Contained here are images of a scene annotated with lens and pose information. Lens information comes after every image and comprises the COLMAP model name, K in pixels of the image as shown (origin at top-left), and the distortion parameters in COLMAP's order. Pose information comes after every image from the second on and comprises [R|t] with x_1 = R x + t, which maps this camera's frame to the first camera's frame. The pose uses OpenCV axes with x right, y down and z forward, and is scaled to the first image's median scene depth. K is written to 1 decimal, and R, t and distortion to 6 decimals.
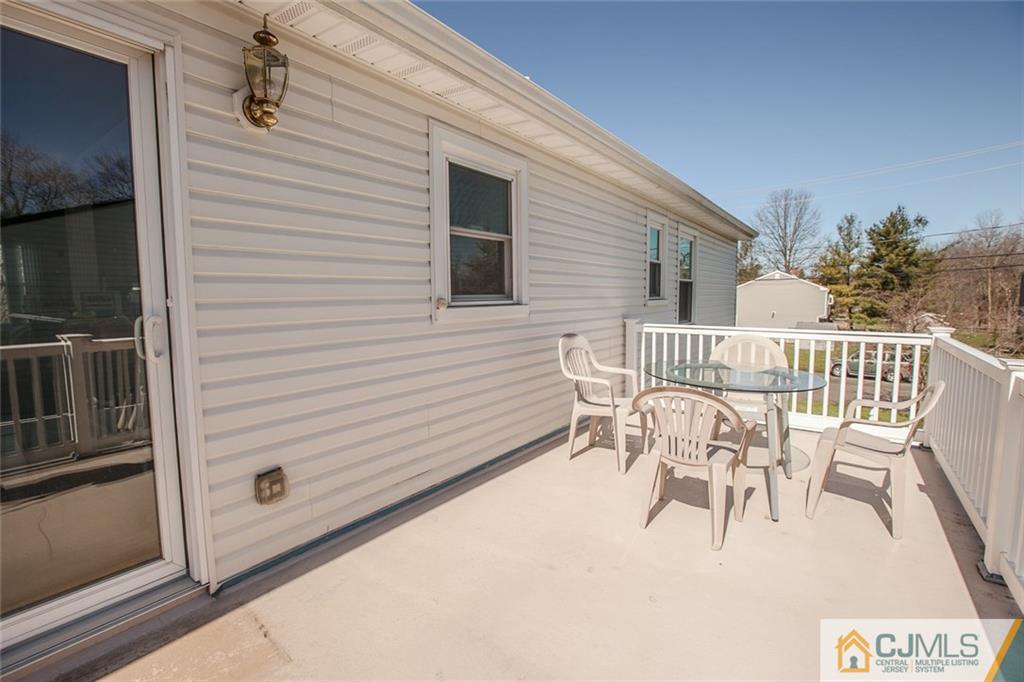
lens RADIAL K [[483.5, 0, 512.0], [0, 483.5, 341.0], [0, 0, 1]] dist [-0.012722, 0.000089]
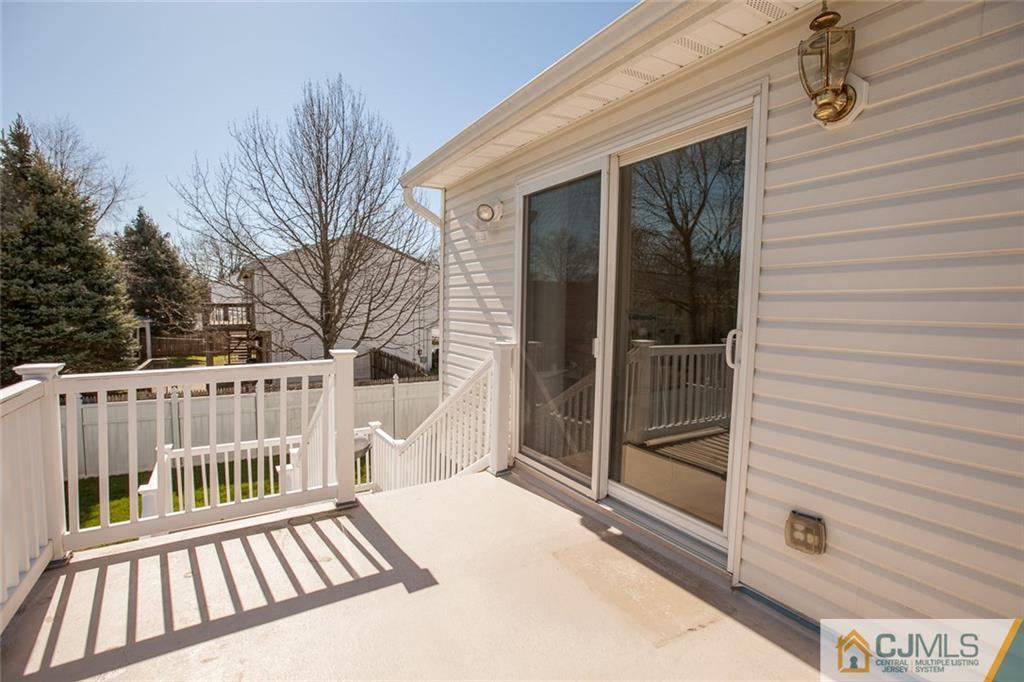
lens RADIAL K [[483.5, 0, 512.0], [0, 483.5, 341.0], [0, 0, 1]] dist [-0.012722, 0.000089]
pose [[-0.401110, 0.059884, -0.914070, 0.491105], [-0.102381, 0.988678, 0.109698, -0.083203], [0.910290, 0.137584, -0.390438, 0.811005]]
